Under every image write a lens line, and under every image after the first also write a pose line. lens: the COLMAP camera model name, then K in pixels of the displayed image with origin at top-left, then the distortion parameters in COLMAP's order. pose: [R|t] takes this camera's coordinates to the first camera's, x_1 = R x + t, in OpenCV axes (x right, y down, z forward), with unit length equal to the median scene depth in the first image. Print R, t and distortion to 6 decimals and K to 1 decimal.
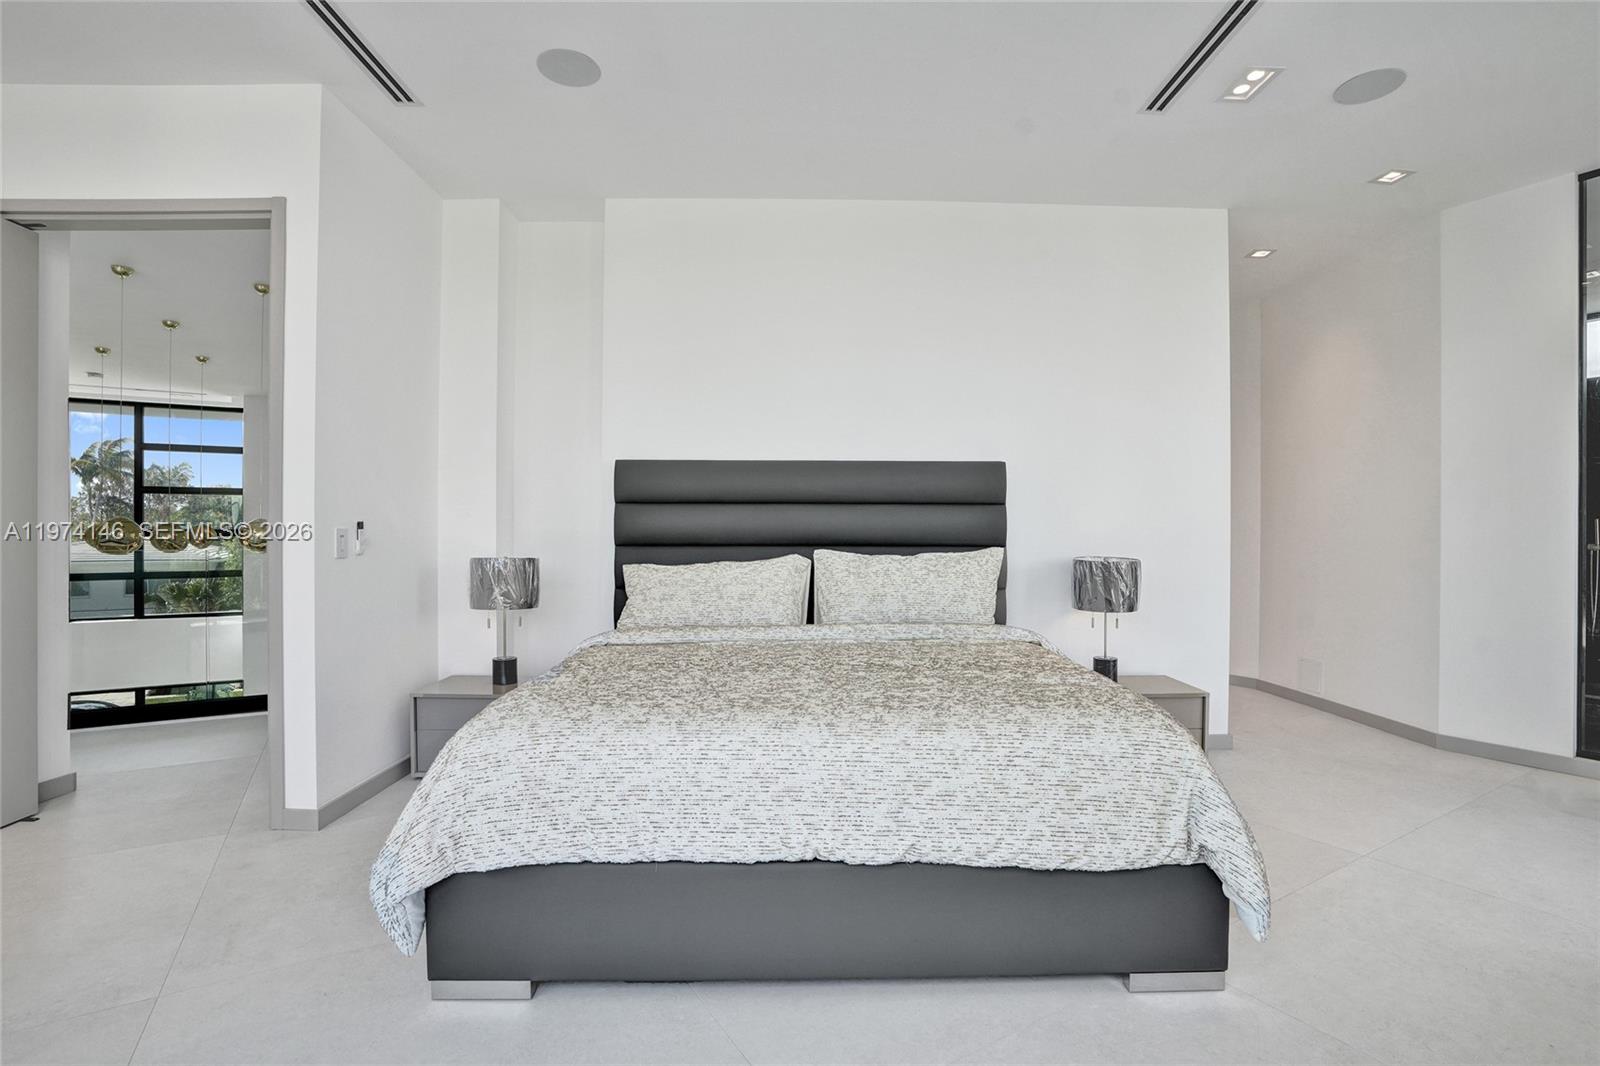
lens RADIAL K [[745.3, 0, 805.4], [0, 745.3, 542.9], [0, 0, 1]] dist [-0.058242, 0.019038]
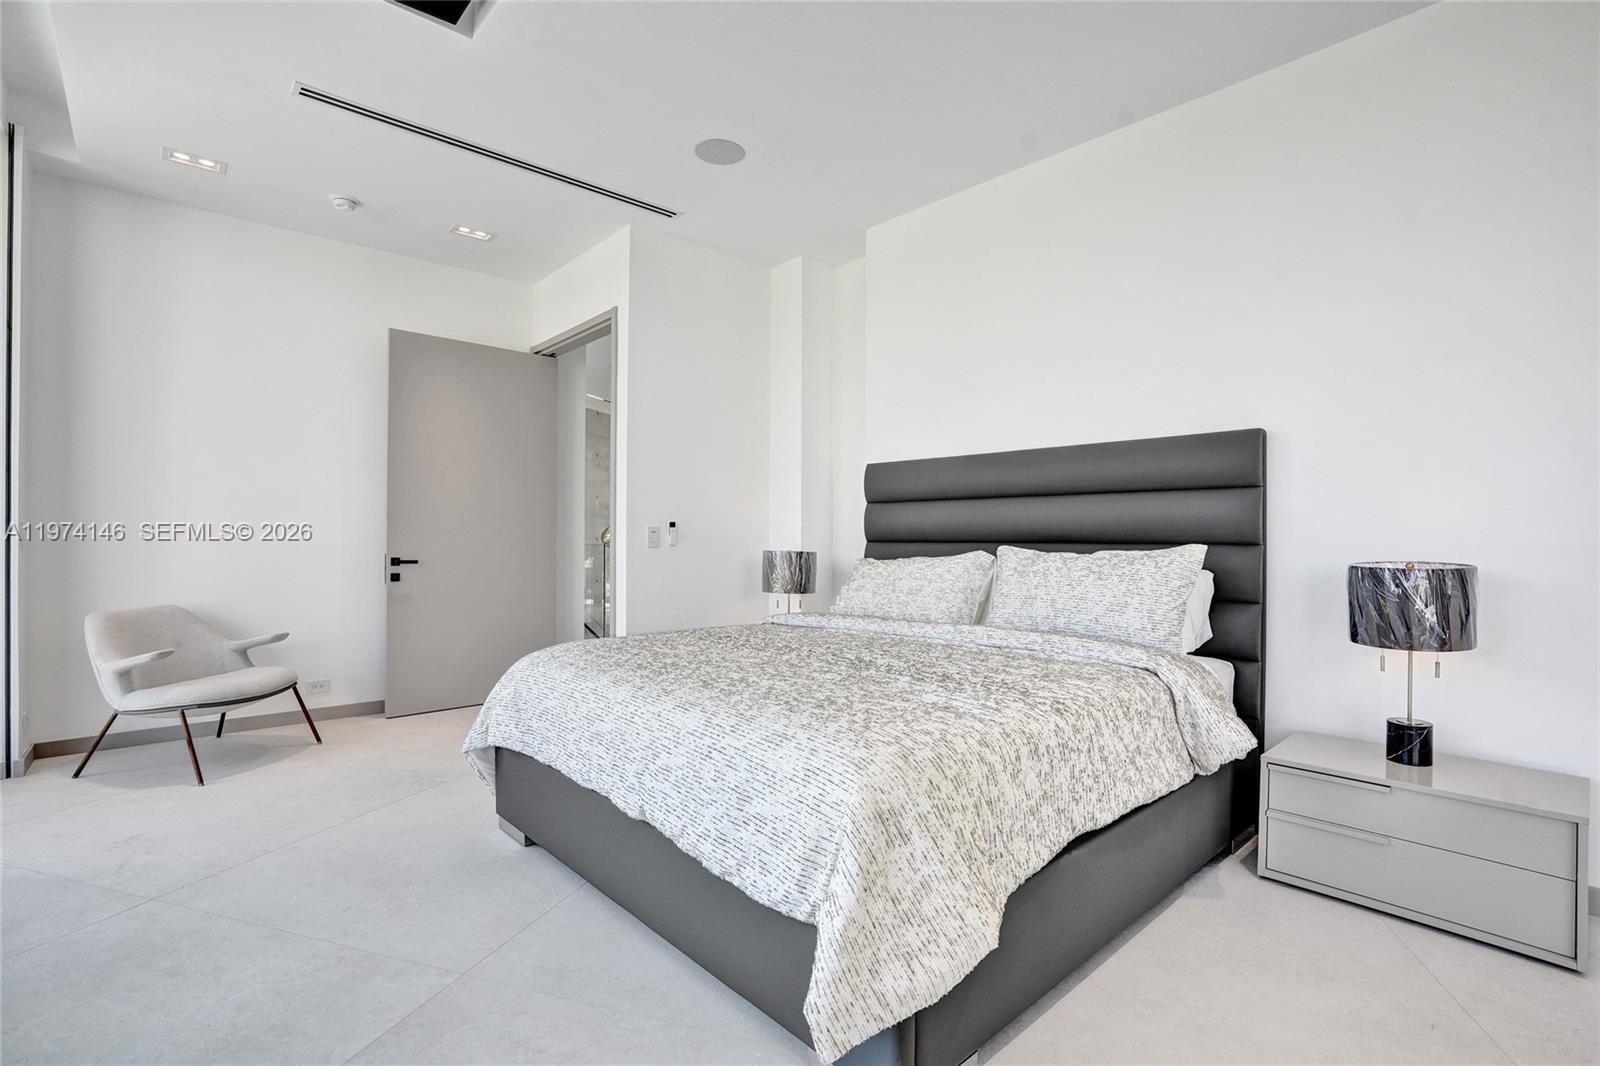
lens RADIAL K [[745.3, 0, 821.0], [0, 745.3, 526.6], [0, 0, 1]] dist [-0.058242, 0.019038]
pose [[0.668262, -0.010462, -0.743852, 0.574982], [-0.010672, 0.999663, -0.023648, 0.009902], [0.743849, 0.023741, 0.667926, 0.234426]]
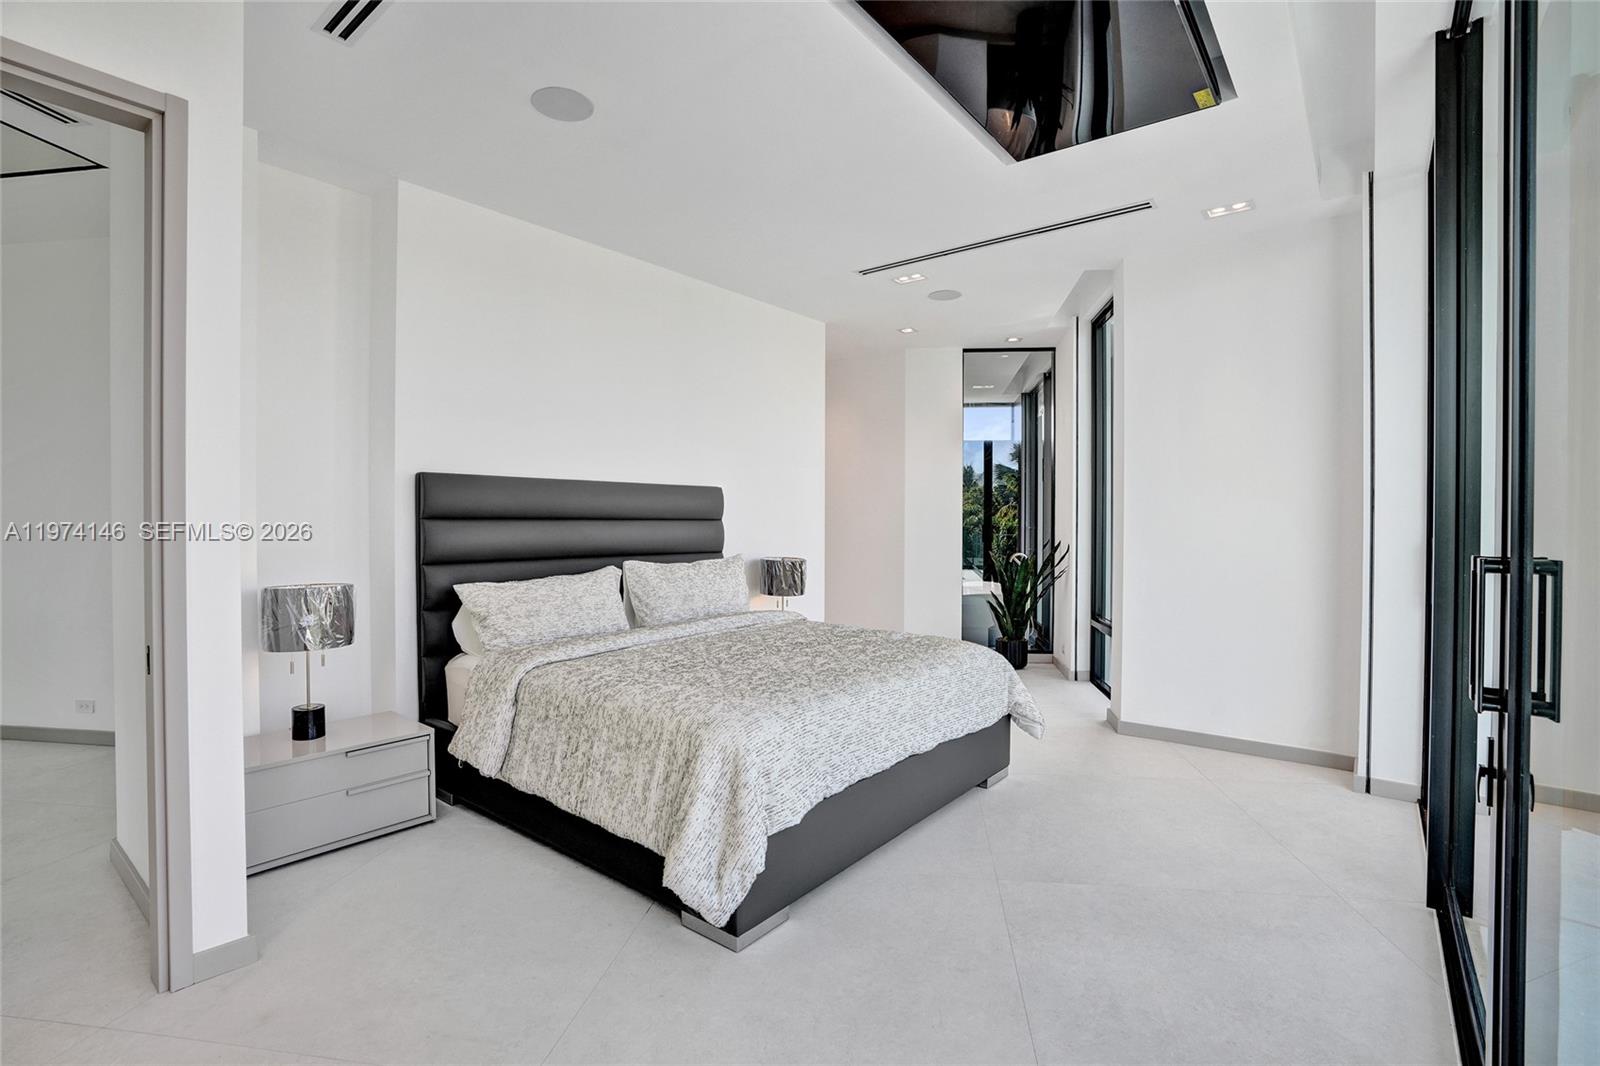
lens RADIAL K [[745.3, 0, 797.8], [0, 745.3, 525.7], [0, 0, 1]] dist [-0.058242, 0.019038]
pose [[0.637222, -0.005397, 0.770662, -0.730862], [0.007991, 0.999968, 0.000395, -0.045119], [-0.770639, 0.005907, 0.637244, 0.071105]]
